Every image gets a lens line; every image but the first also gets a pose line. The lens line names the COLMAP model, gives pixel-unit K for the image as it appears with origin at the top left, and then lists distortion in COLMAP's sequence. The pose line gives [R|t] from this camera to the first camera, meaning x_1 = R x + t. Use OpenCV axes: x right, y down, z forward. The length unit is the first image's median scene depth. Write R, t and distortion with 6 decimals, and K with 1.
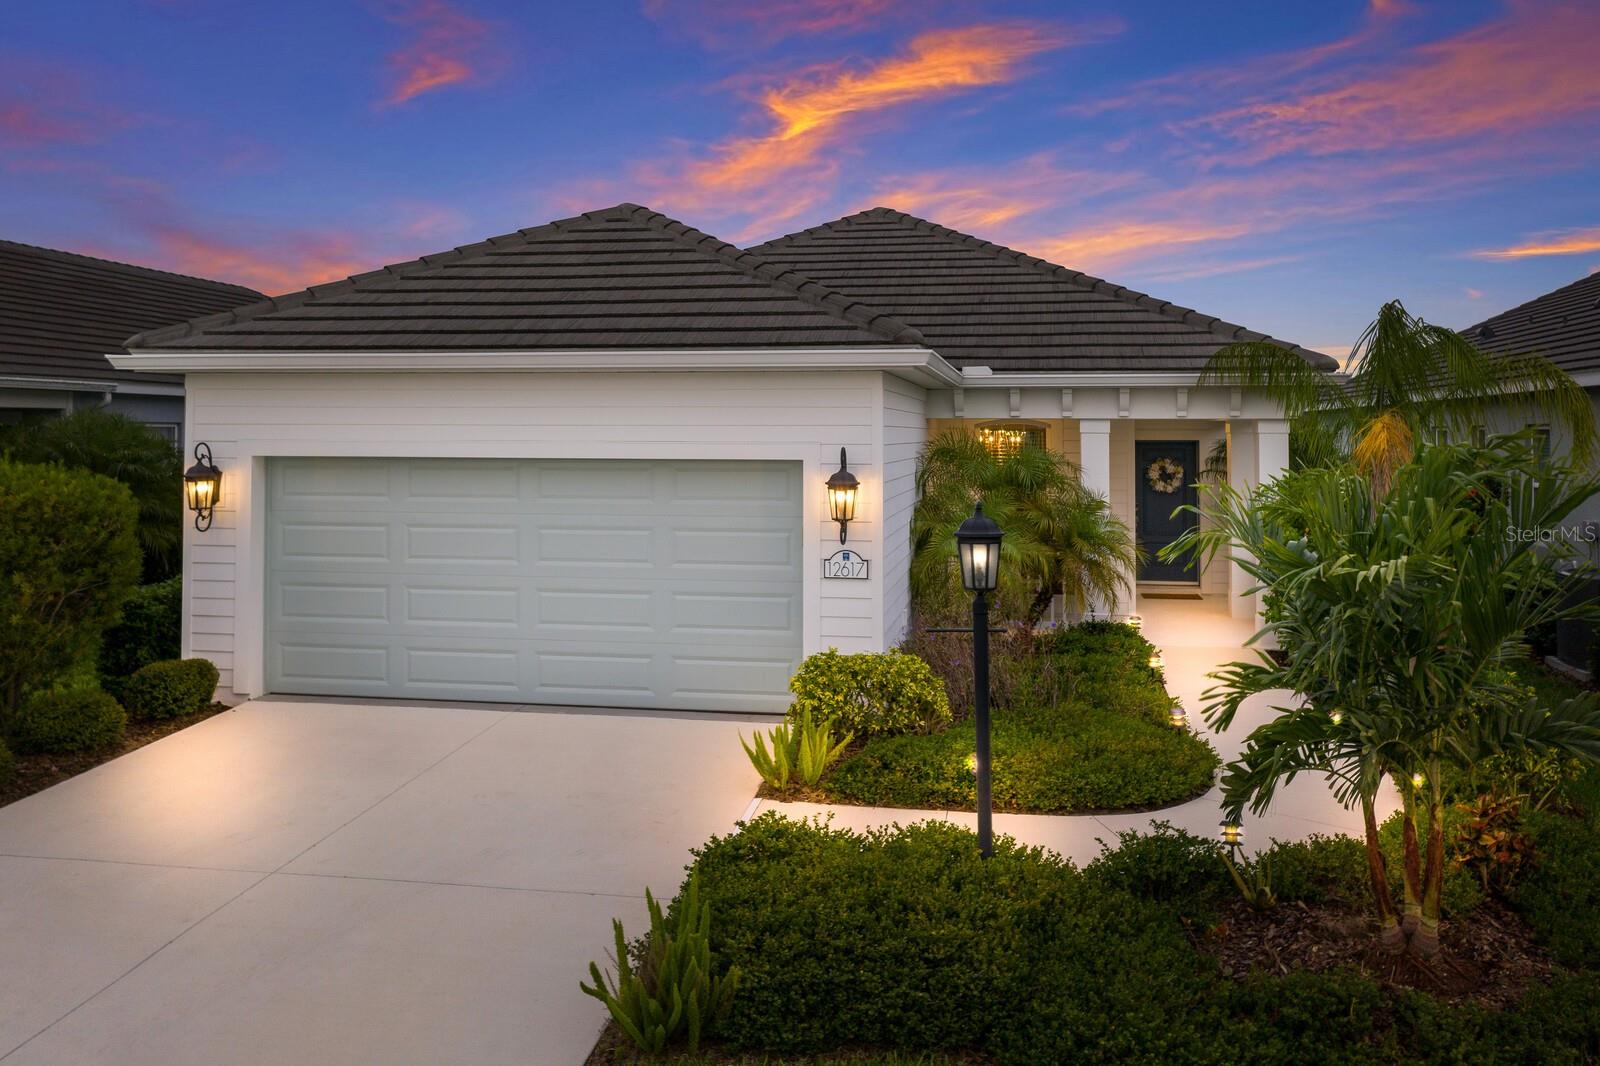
lens RADIAL K [[1317.1, 0, 799.1], [0, 1317.1, 402.1], [0, 0, 1]] dist [0.002395, 0.002008]
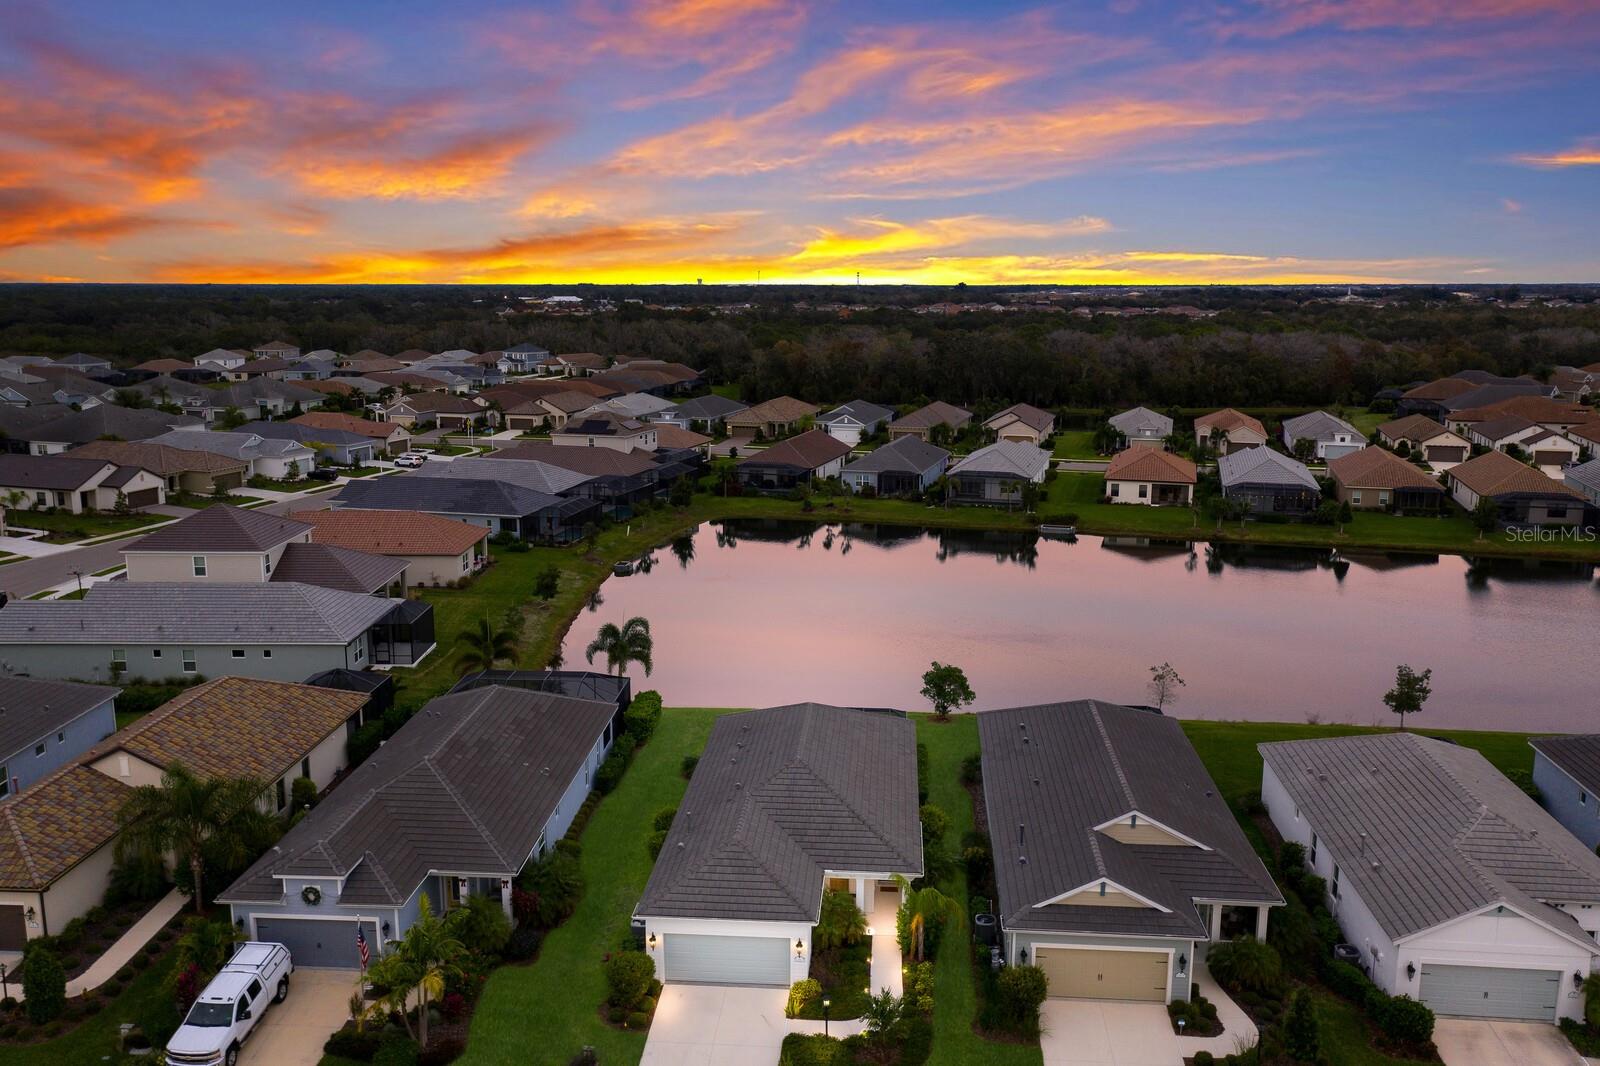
lens RADIAL K [[1275.7, 0, 800.0], [0, 1275.7, 533.0], [0, 0, 1]] dist [-0.008701, 0.005006]
pose [[0.994826, -0.016930, 0.100177, -0.364029], [-0.004489, 0.977731, 0.209816, -2.145419], [-0.101498, -0.209180, 0.972595, -2.878097]]
